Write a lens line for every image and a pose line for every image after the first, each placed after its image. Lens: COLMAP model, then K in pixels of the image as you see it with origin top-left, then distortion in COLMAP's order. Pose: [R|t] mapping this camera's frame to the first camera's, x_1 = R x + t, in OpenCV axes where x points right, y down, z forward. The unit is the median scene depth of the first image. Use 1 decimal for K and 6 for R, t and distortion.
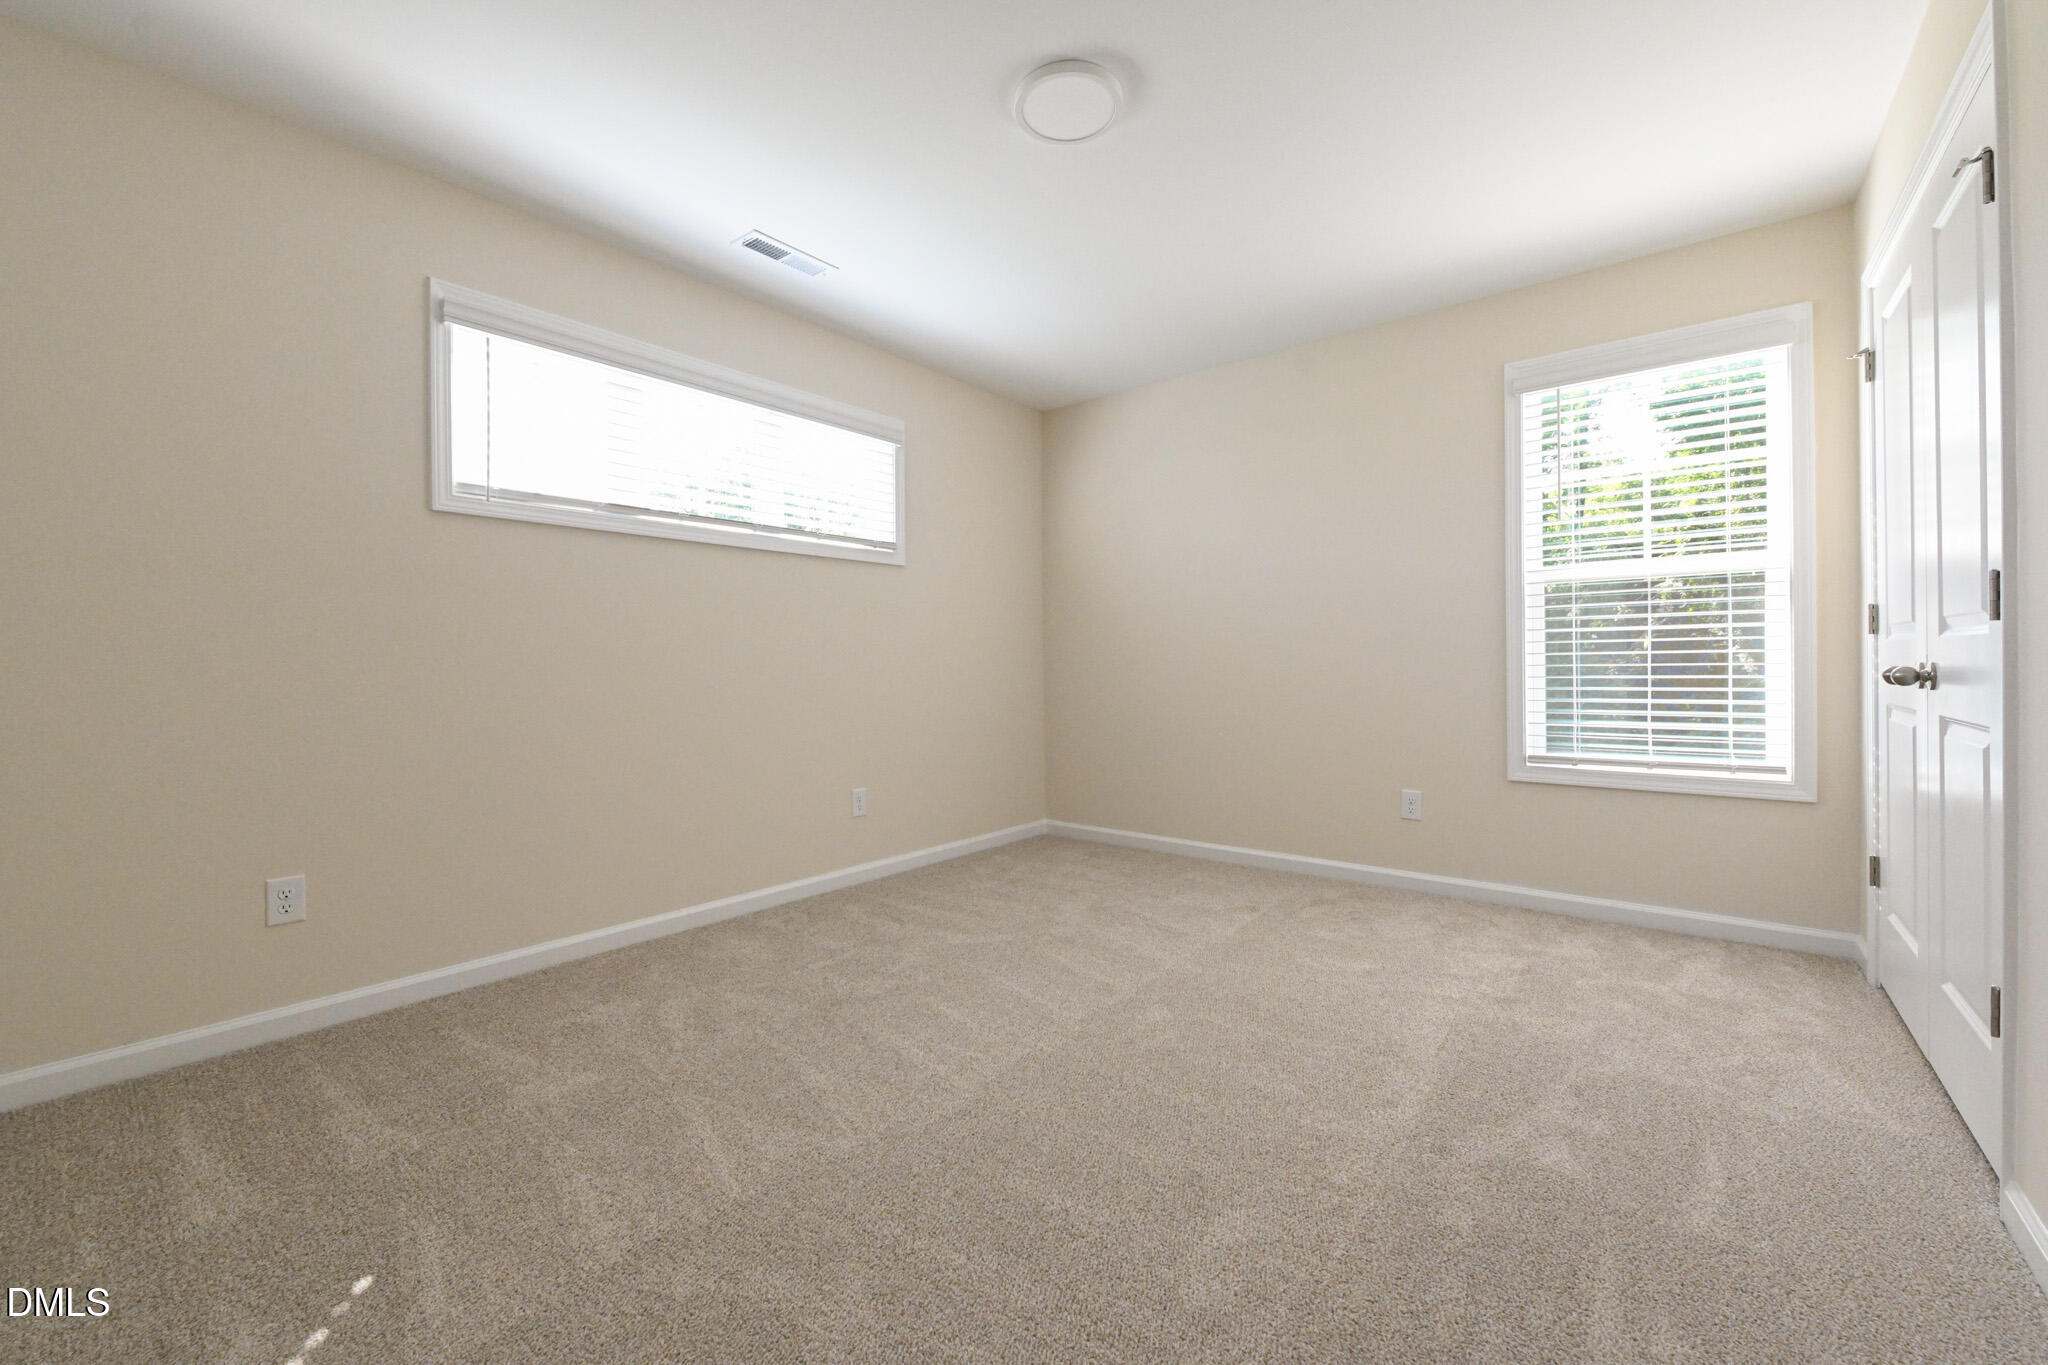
lens RADIAL K [[809.4, 0, 1033.4], [0, 809.4, 667.2], [0, 0, 1]] dist [-0.008204, -0.000932]
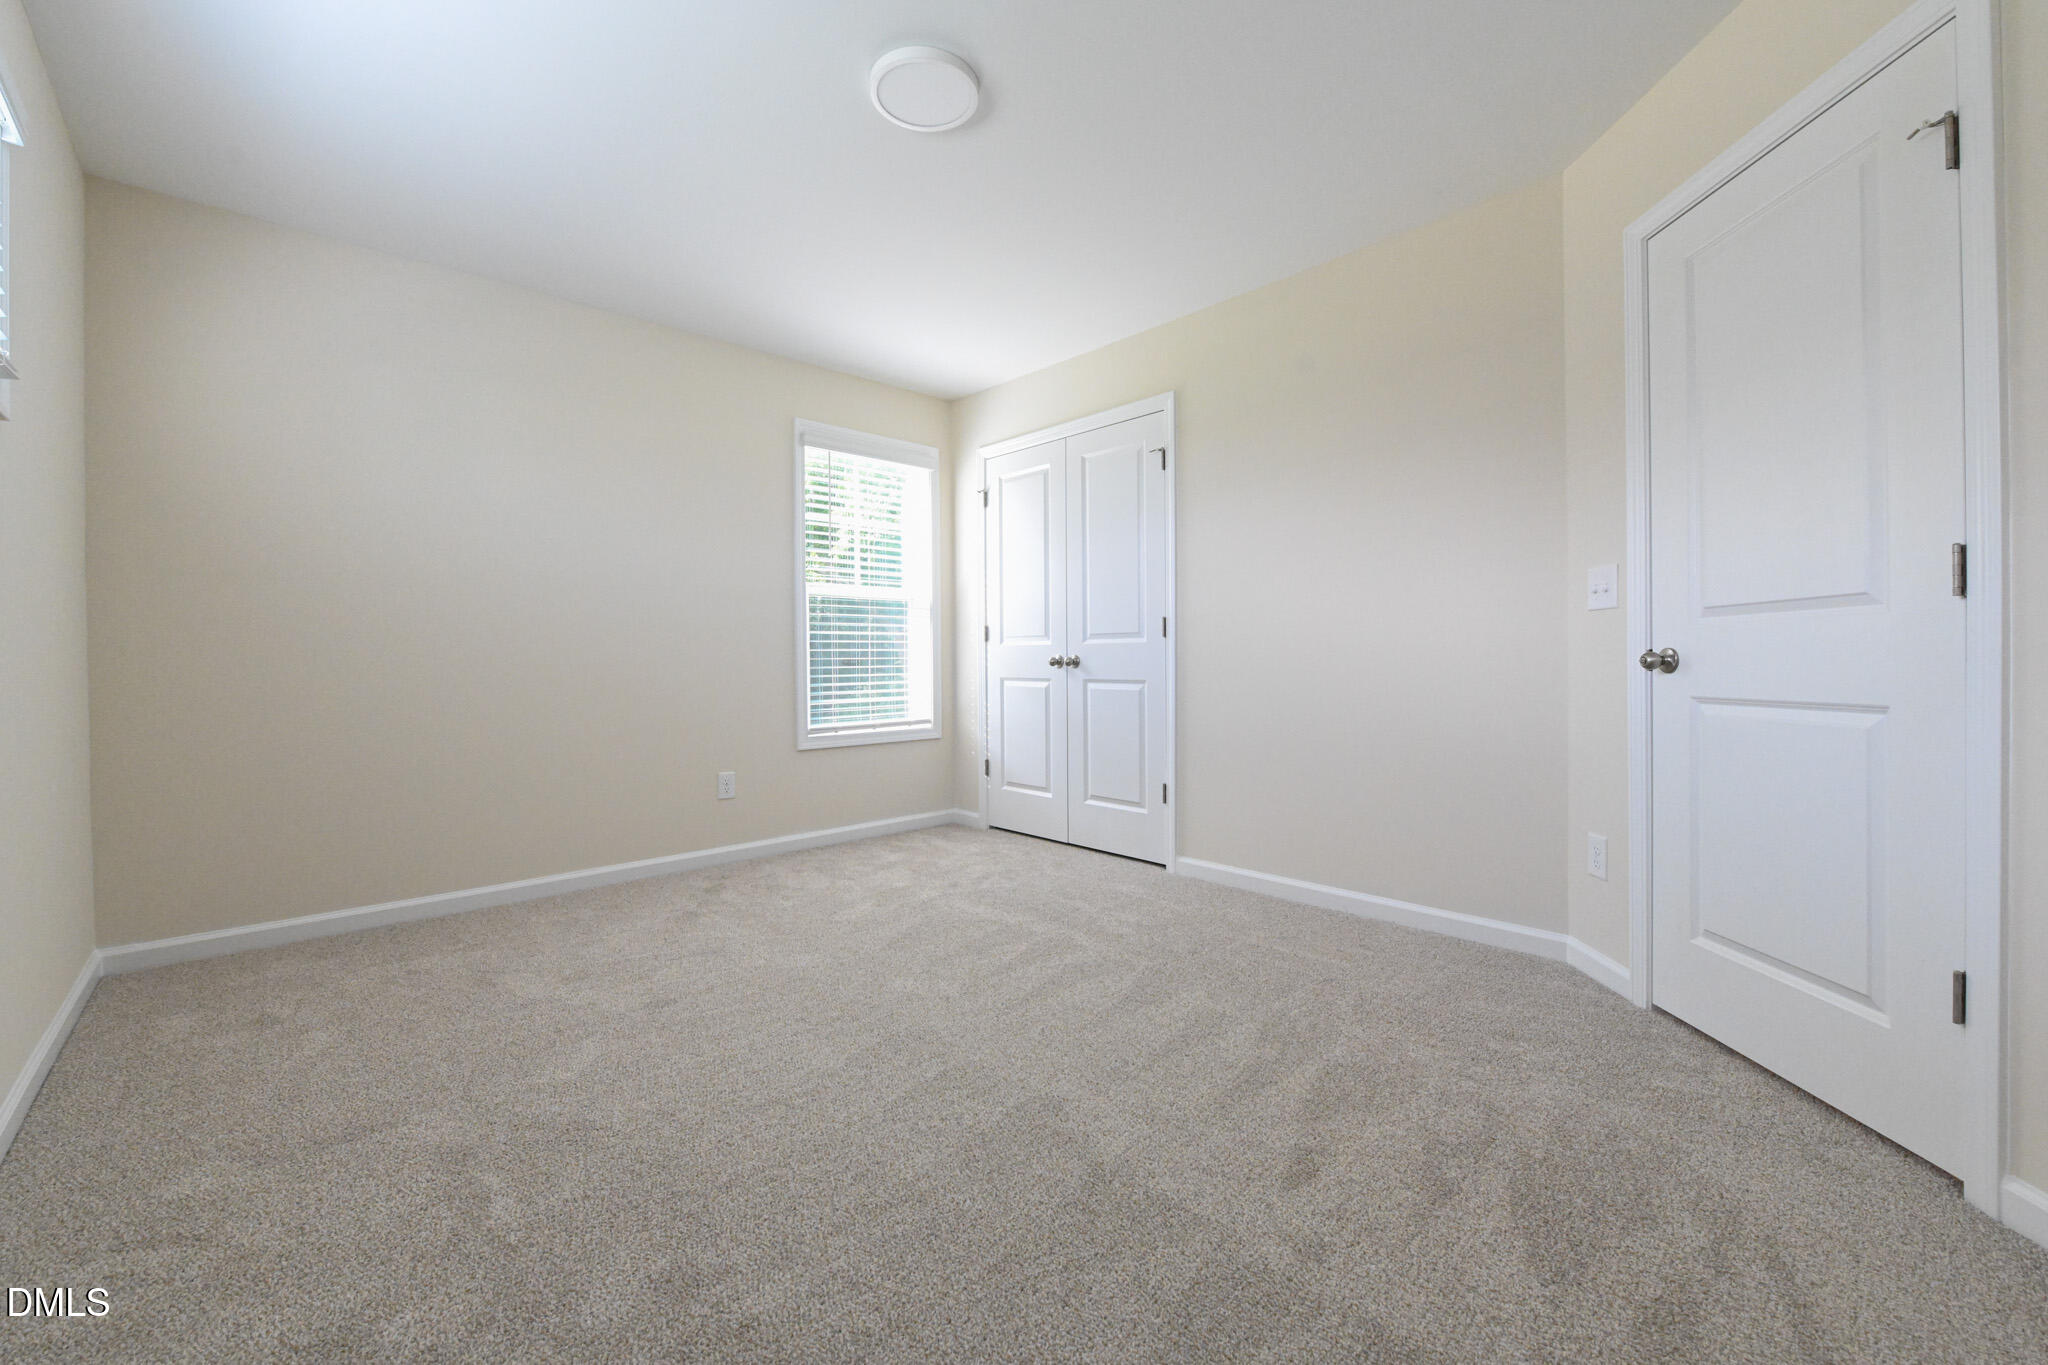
lens RADIAL K [[809.4, 0, 1011.8], [0, 809.4, 673.1], [0, 0, 1]] dist [-0.008204, -0.000932]
pose [[0.137827, -0.009797, 0.990408, -0.646165], [0.009568, 0.999918, 0.008559, 0.013635], [-0.990410, 0.008297, 0.137910, 0.525198]]
